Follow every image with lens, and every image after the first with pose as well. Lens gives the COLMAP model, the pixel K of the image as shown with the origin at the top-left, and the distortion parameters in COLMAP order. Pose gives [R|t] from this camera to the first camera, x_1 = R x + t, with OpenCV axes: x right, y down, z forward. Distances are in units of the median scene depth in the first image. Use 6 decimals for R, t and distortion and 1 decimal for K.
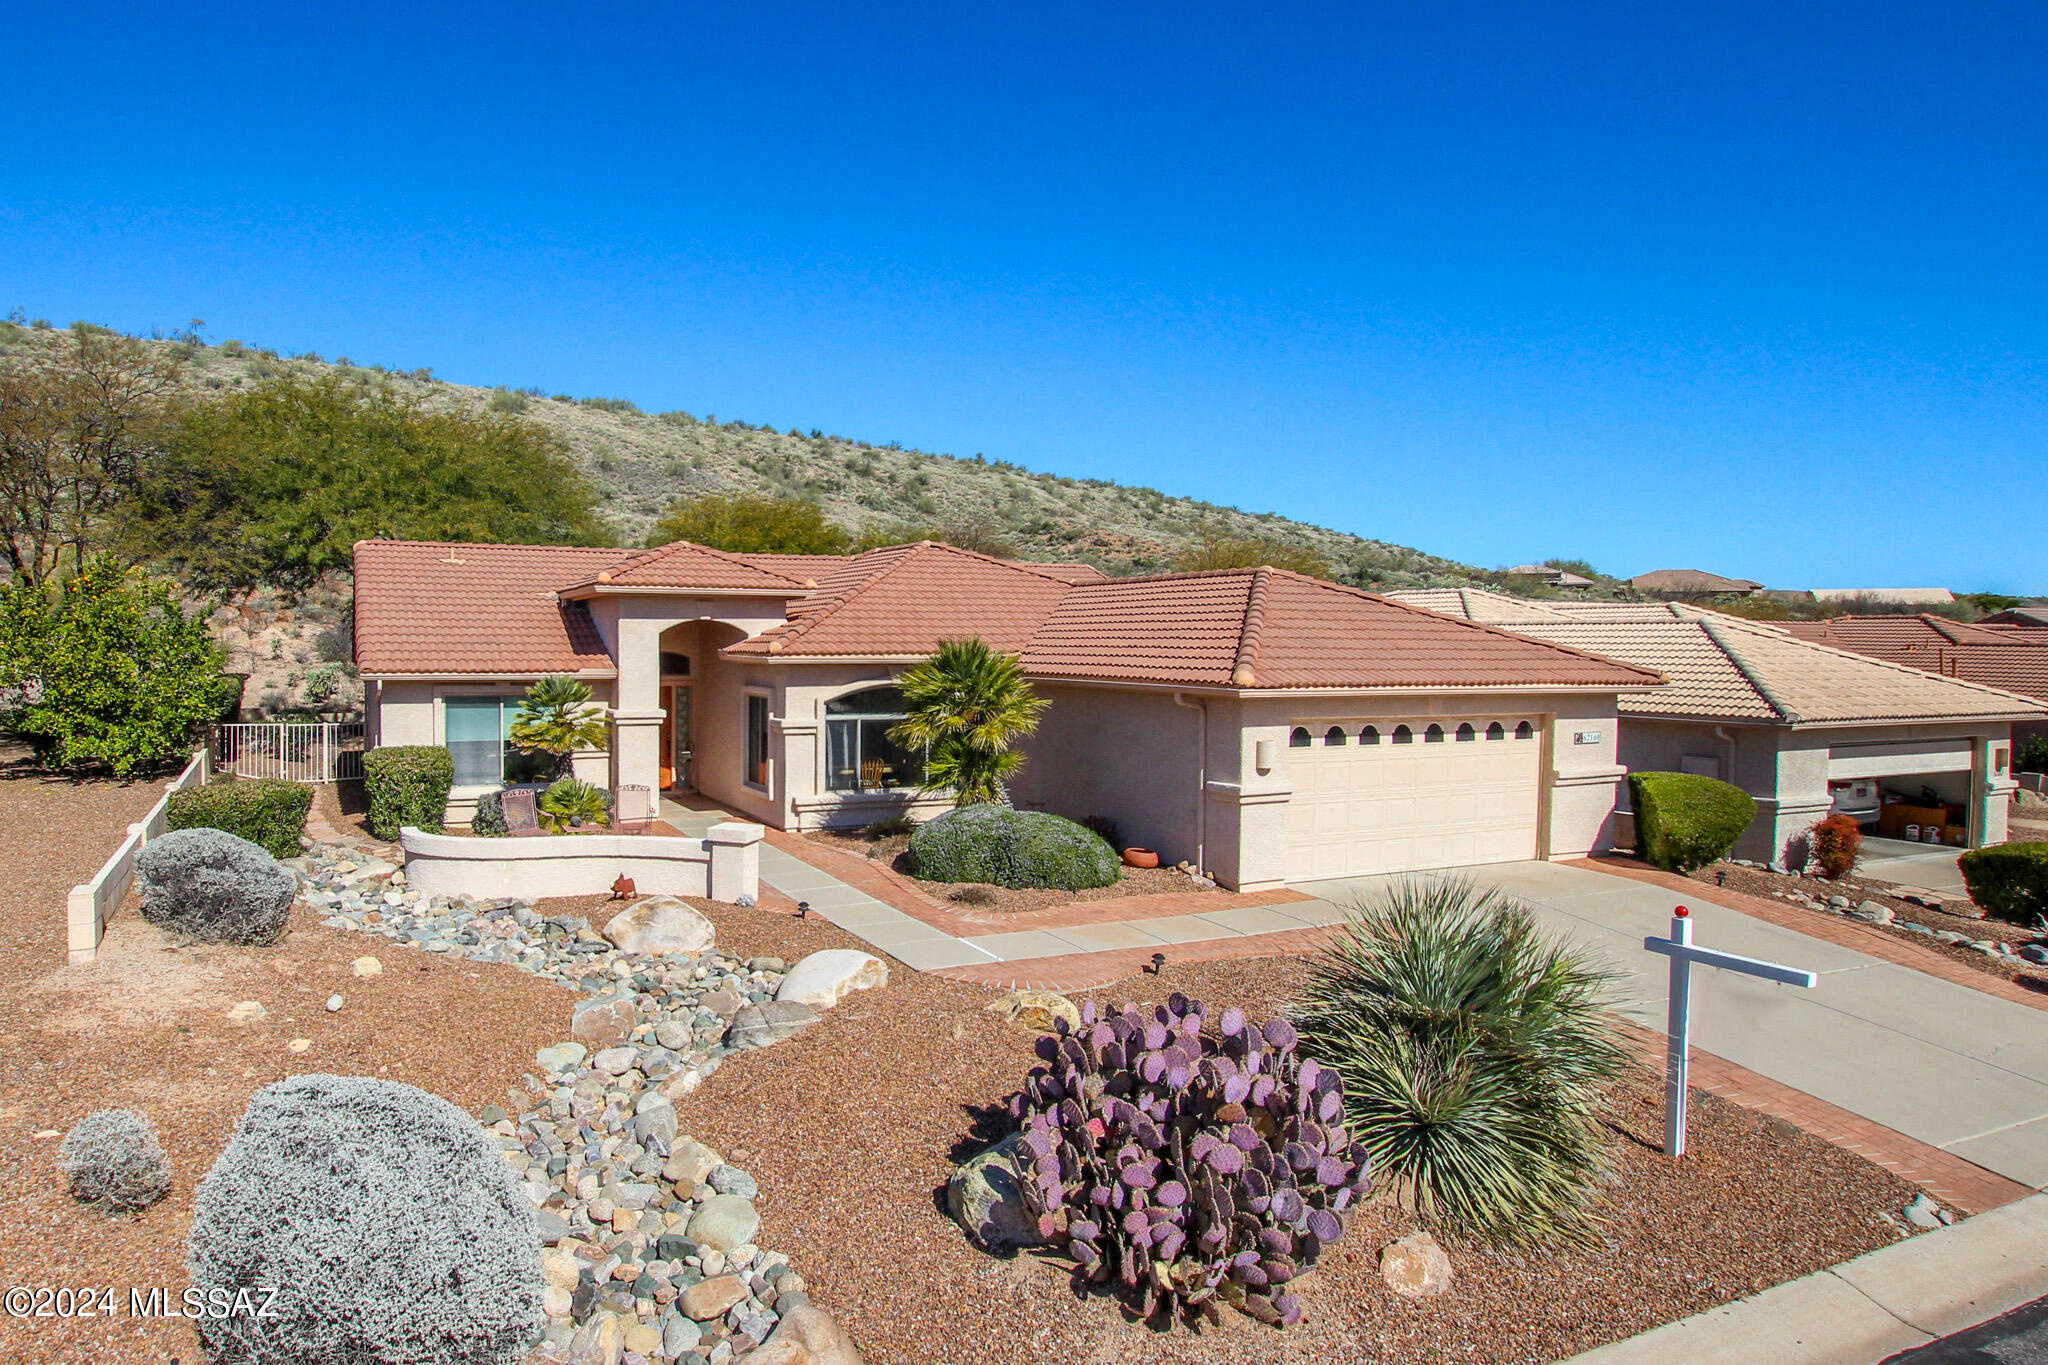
lens RADIAL K [[1232.6, 0, 830.1], [0, 1232.6, 674.0], [0, 0, 1]] dist [-0.003711, 0.000617]
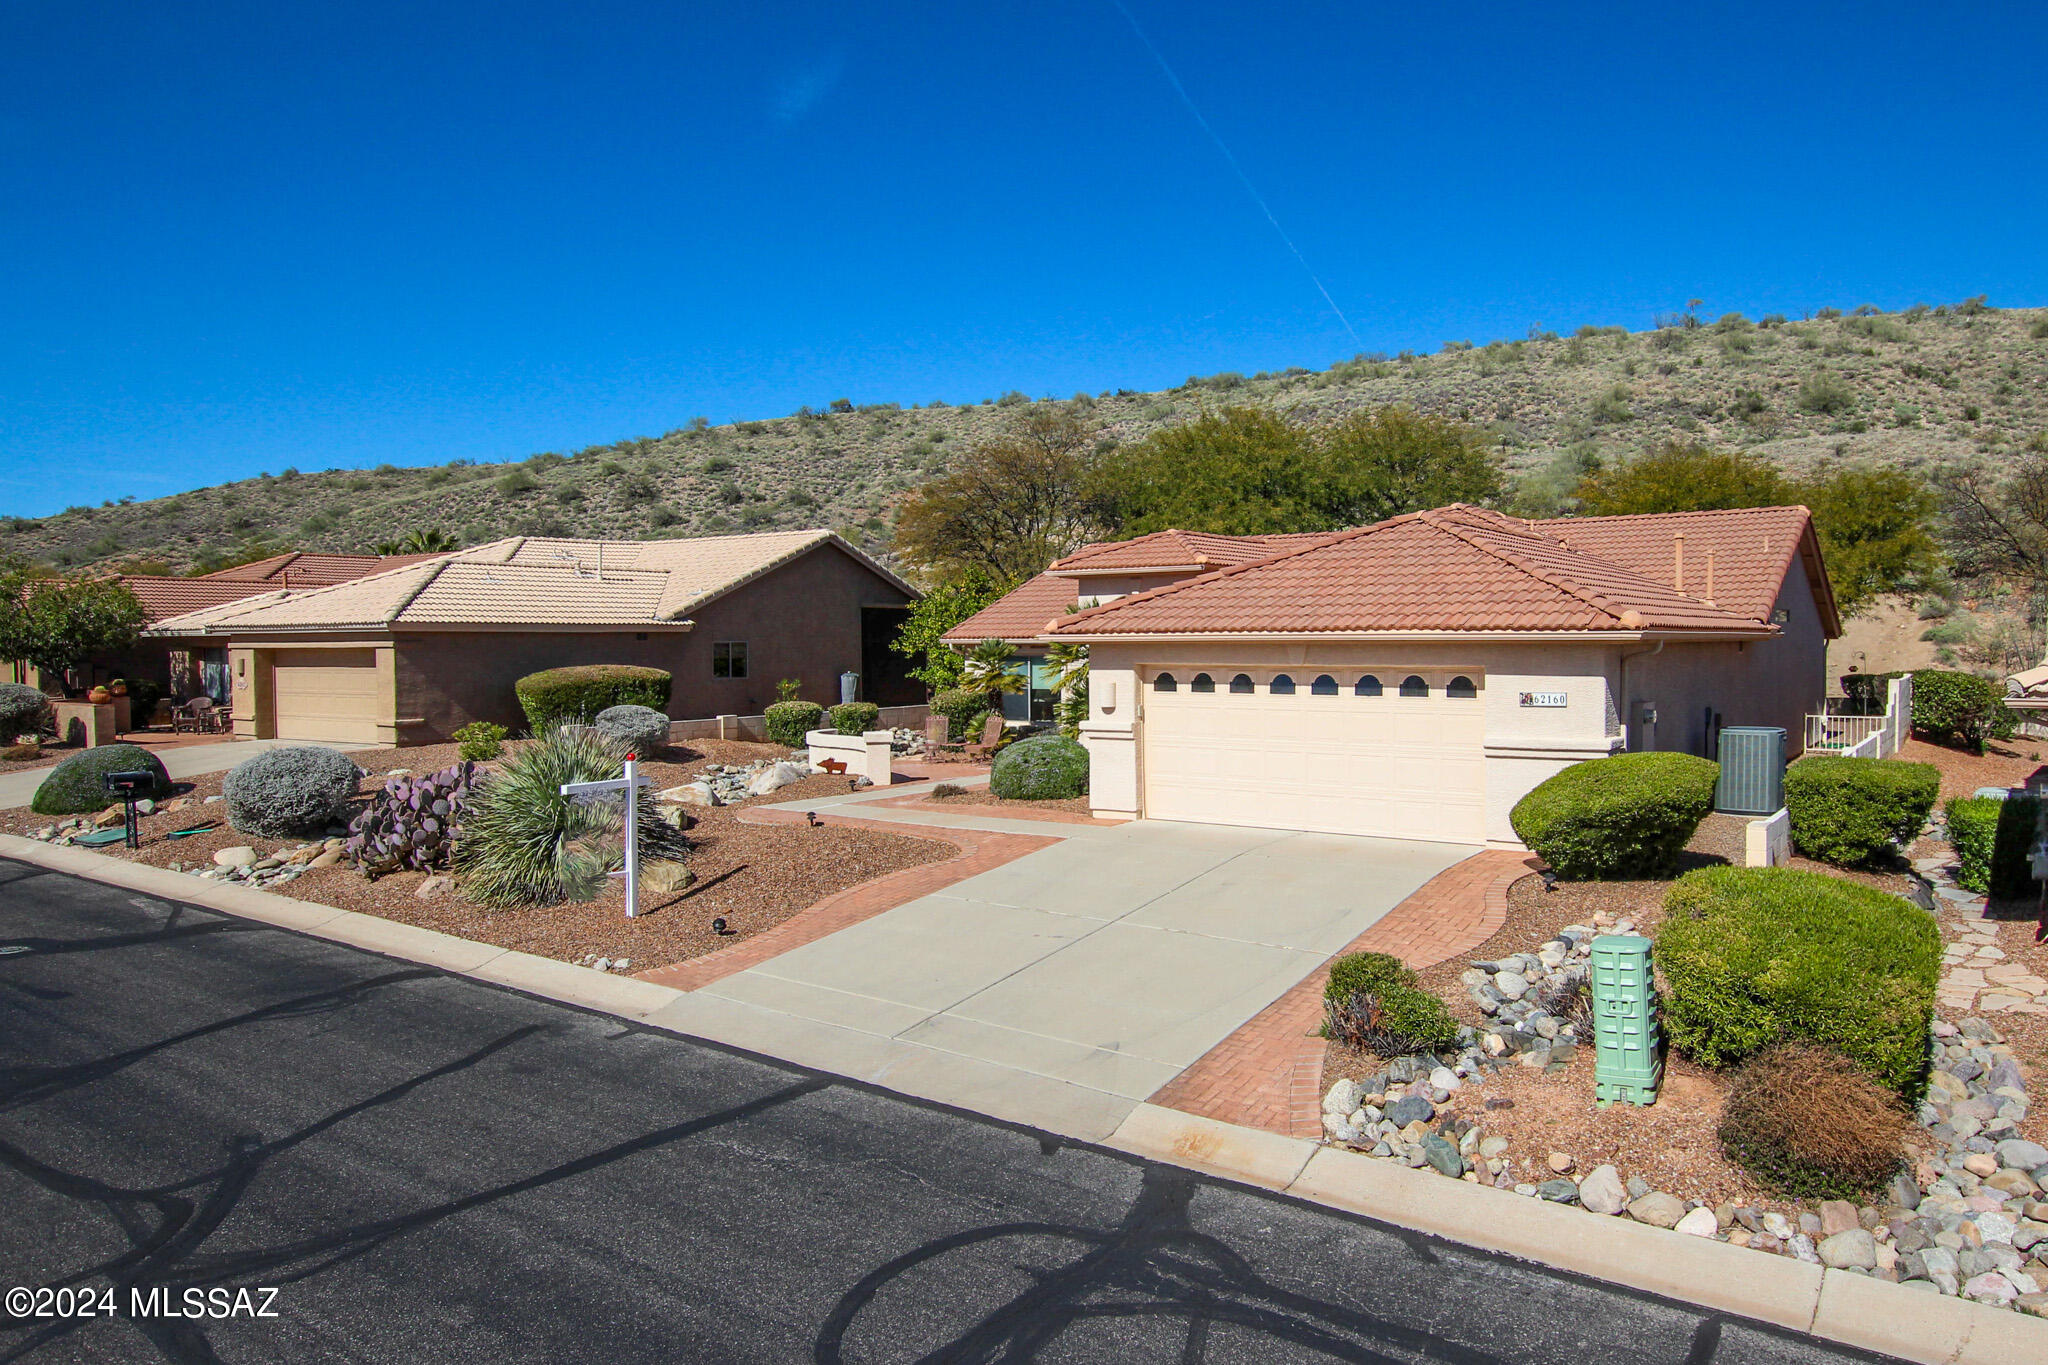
lens RADIAL K [[1418.1, 0, 1074.5], [0, 1418.1, 655.3], [0, 0, 1]] dist [-0.012247, 0.000760]
pose [[0.505601, -0.002445, -0.862764, 1.285491], [-0.018710, 0.999730, -0.013797, 0.042935], [0.862564, 0.023118, 0.505419, 0.294464]]
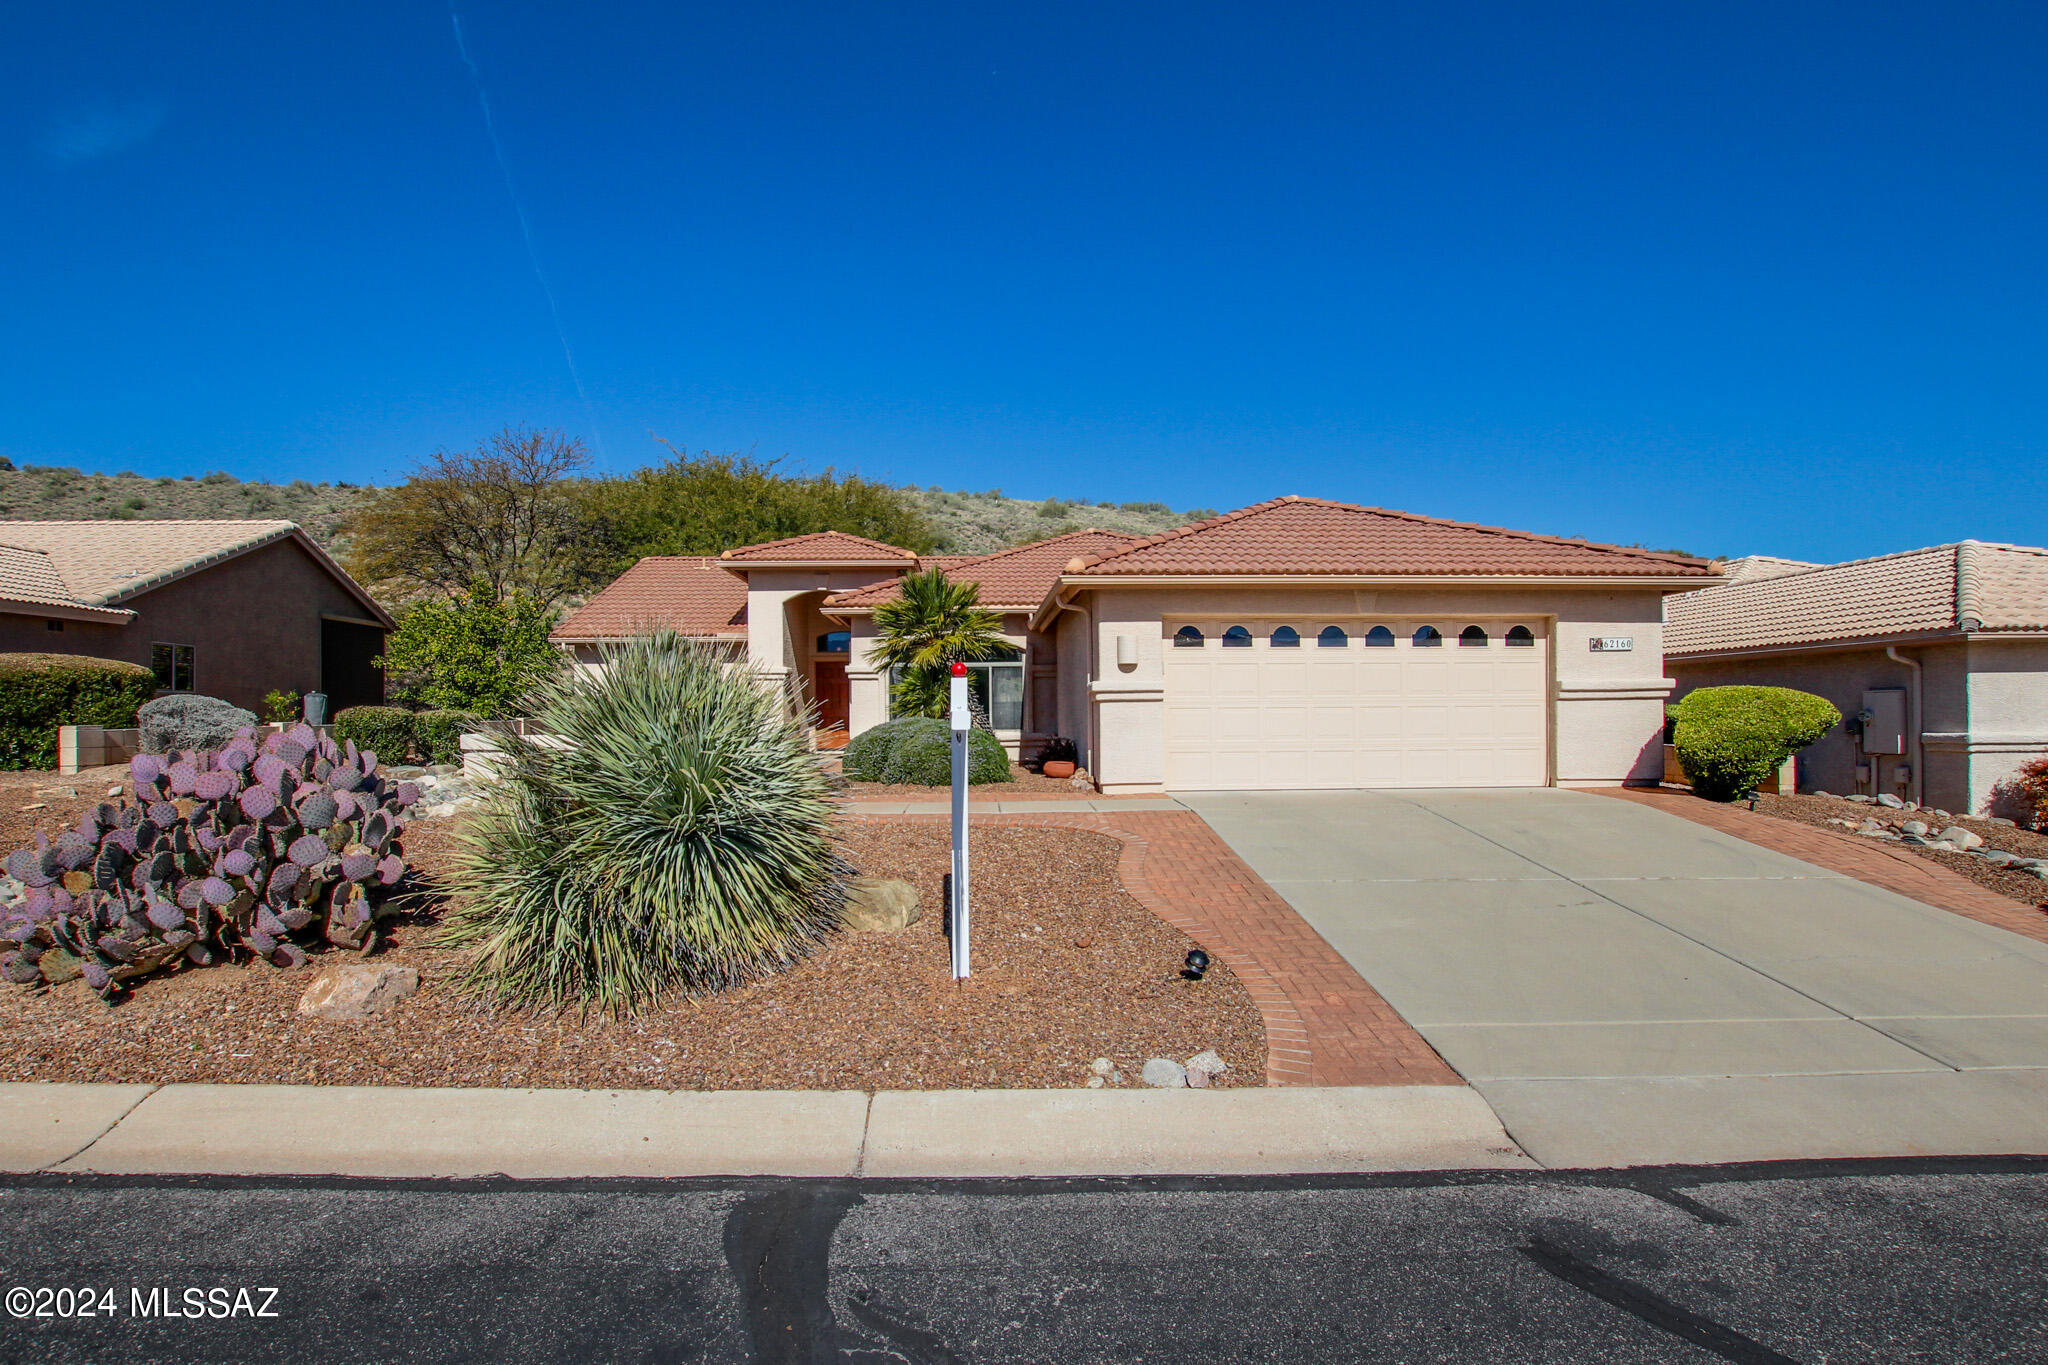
lens RADIAL K [[1022.6, 0, 996.4], [0, 1022.6, 725.6], [0, 0, 1]] dist [-0.029647, 0.001226]
pose [[0.927103, -0.009526, -0.374685, 0.498233], [0.001689, 0.999773, -0.021240, 0.126296], [0.374802, 0.019059, 0.926909, 0.197159]]
